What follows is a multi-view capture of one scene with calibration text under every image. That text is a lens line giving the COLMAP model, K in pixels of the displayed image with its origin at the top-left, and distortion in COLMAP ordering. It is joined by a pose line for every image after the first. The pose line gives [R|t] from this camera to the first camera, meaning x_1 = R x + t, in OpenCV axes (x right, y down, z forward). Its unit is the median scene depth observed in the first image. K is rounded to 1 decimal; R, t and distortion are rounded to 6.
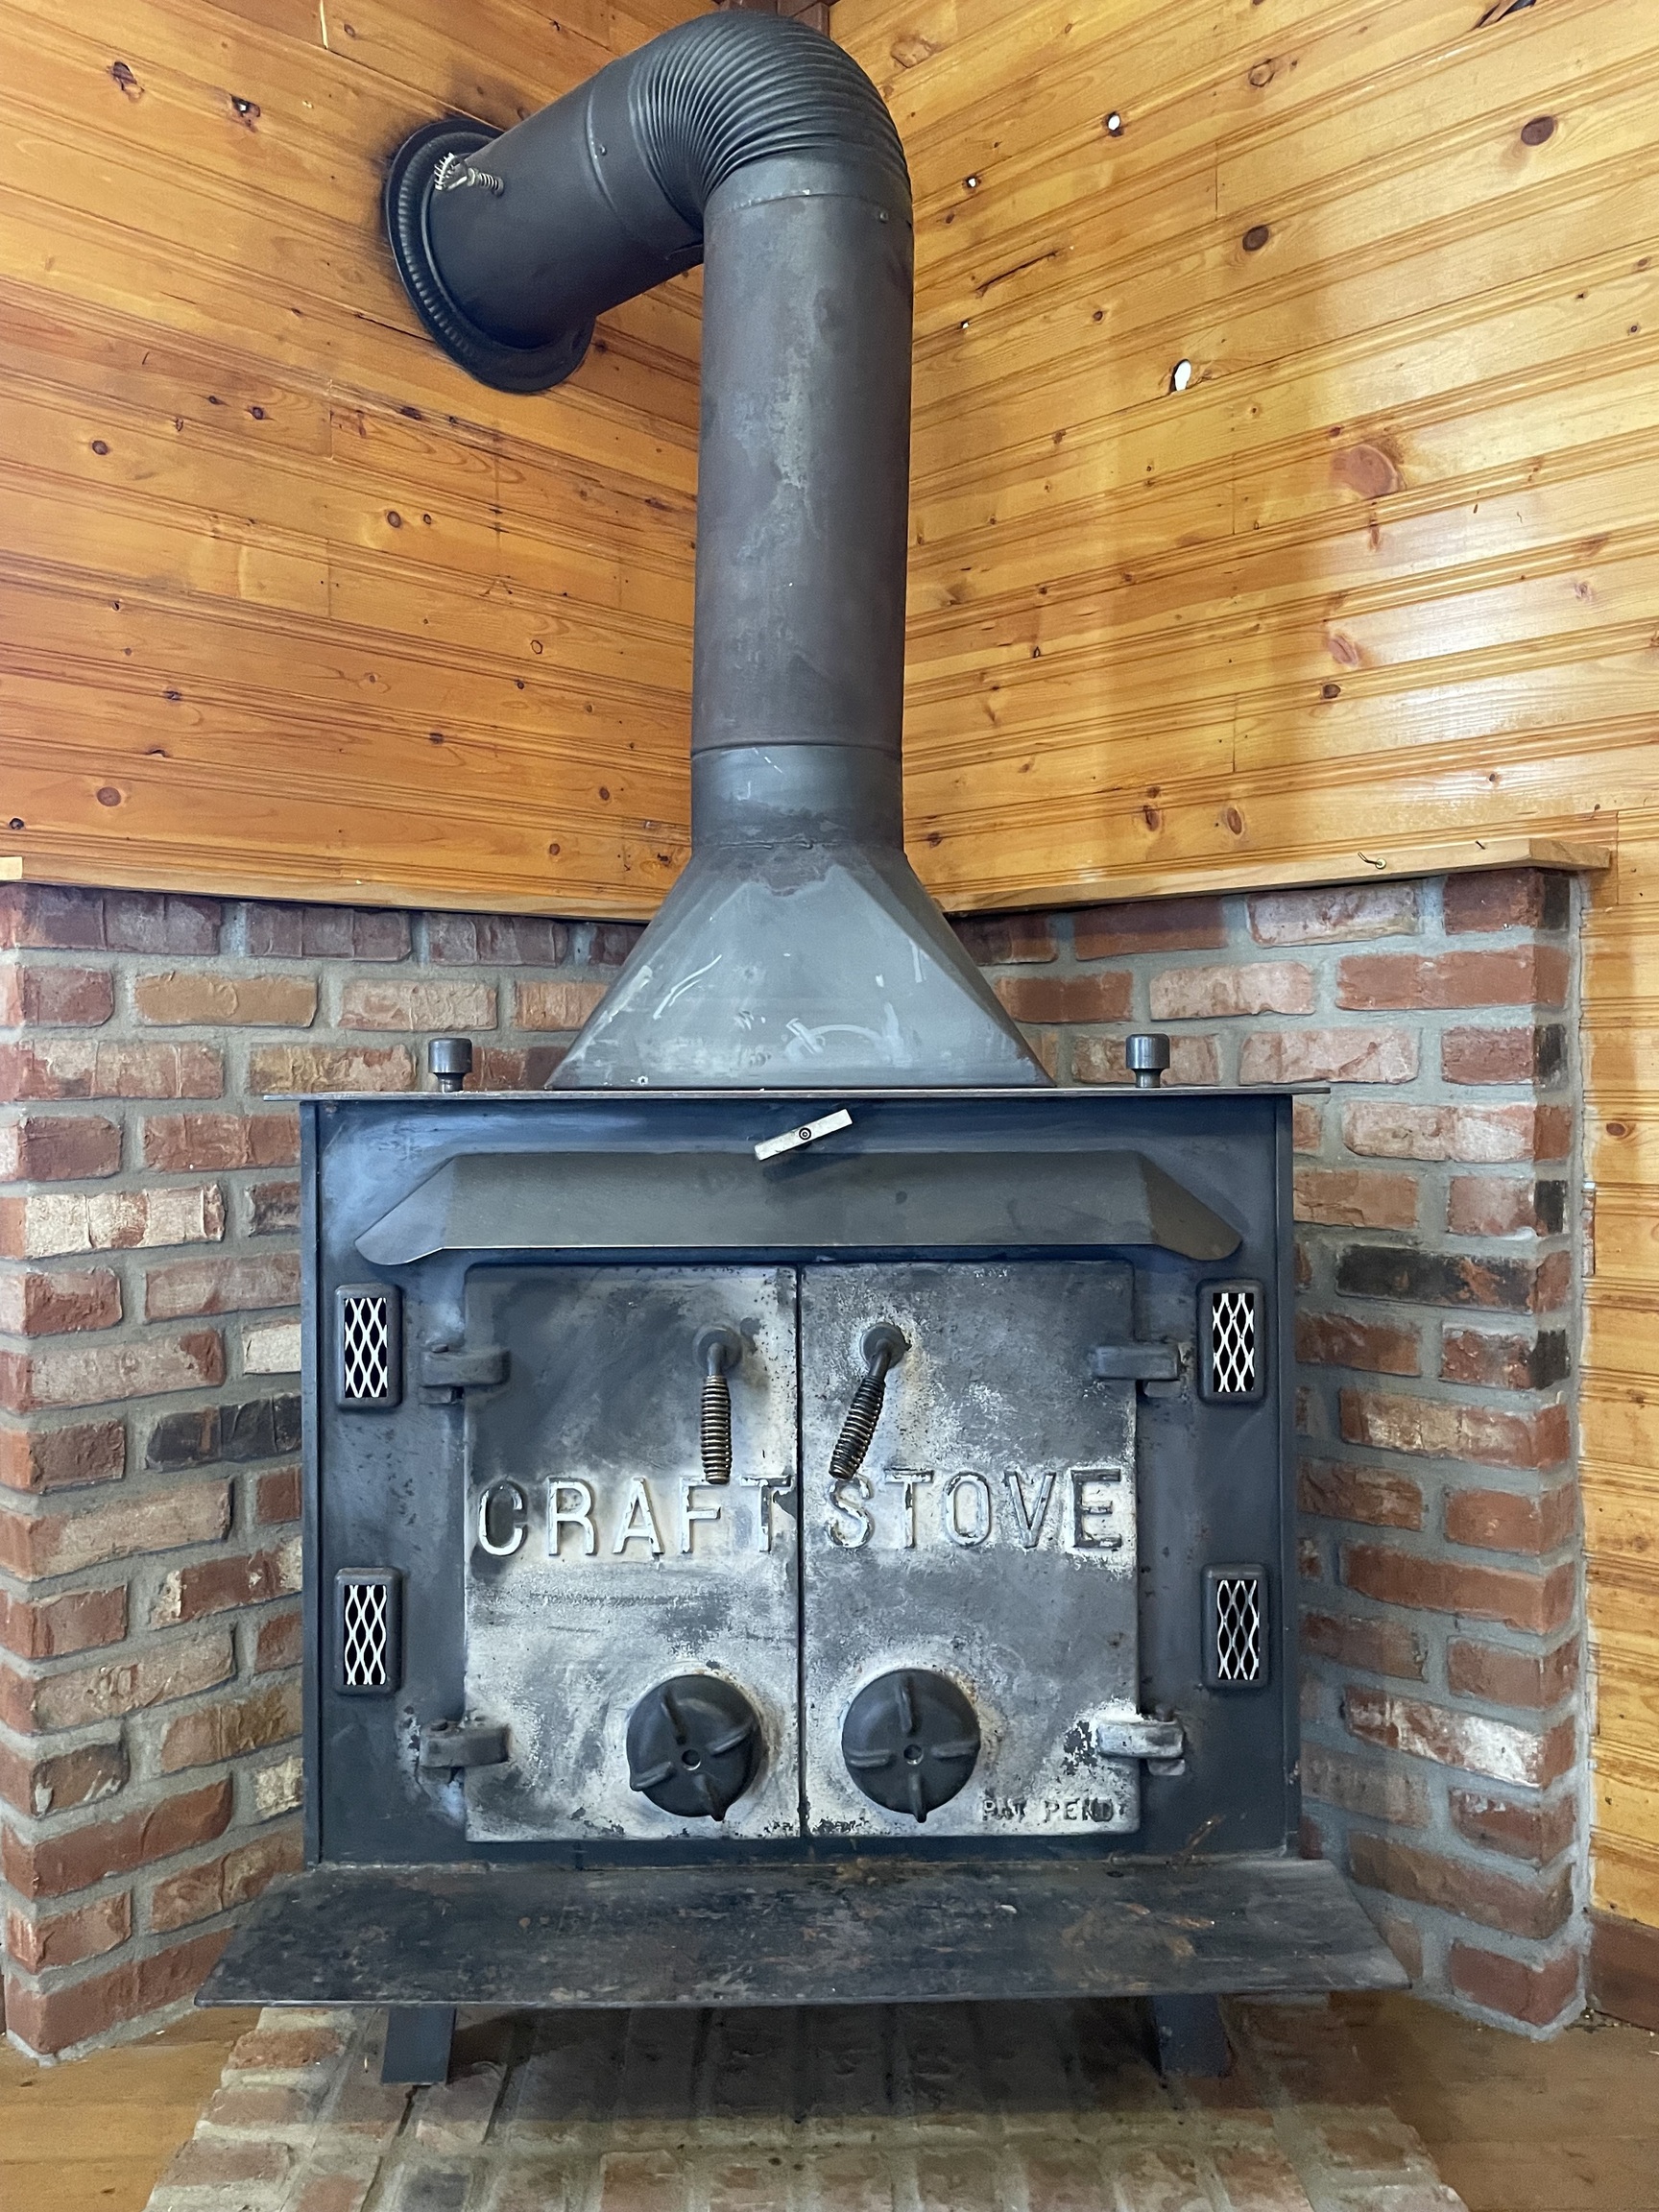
lens RADIAL K [[1702.0, 0, 824.4], [0, 1702.0, 1090.4], [0, 0, 1]] dist [0.030088, -0.003292]
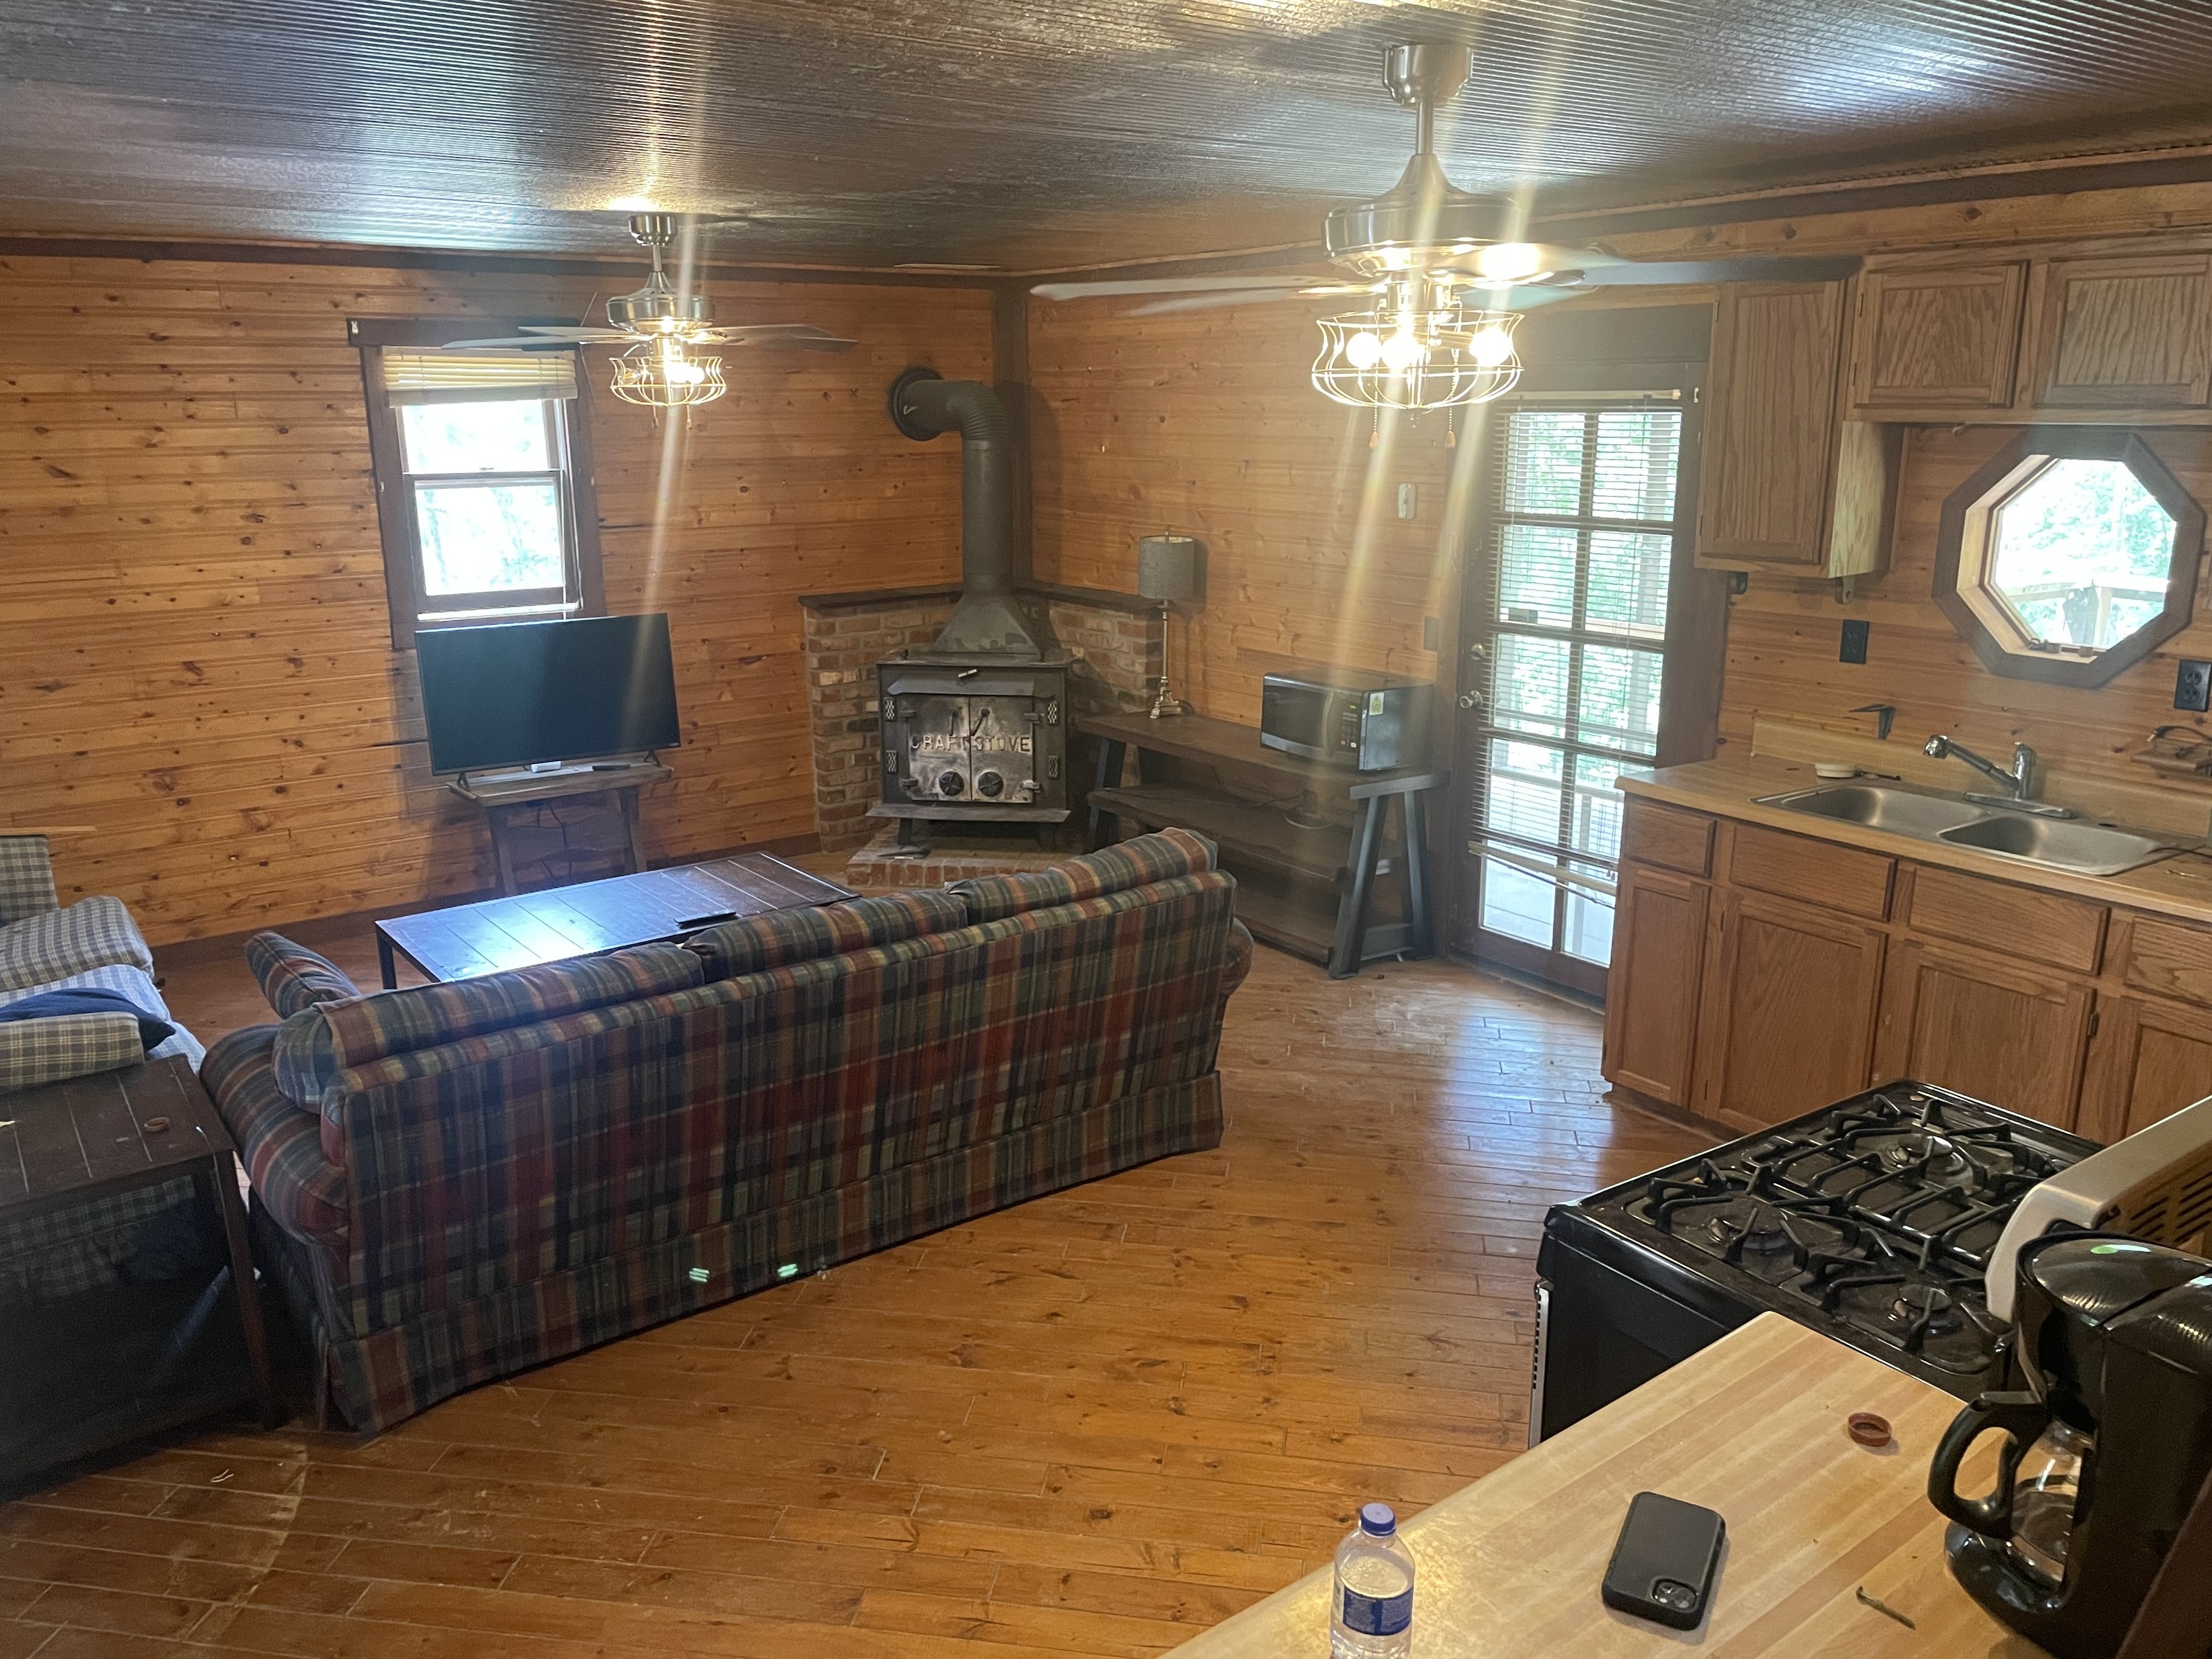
lens RADIAL K [[1702.0, 0, 1112.3], [0, 1702.0, 831.0], [0, 0, 1]] dist [0.030088, -0.003292]
pose [[0.987936, 0.040088, -0.149581, 1.229434], [-0.002214, 0.969471, 0.245197, -0.789463], [0.154844, -0.241908, 0.957864, -4.087756]]
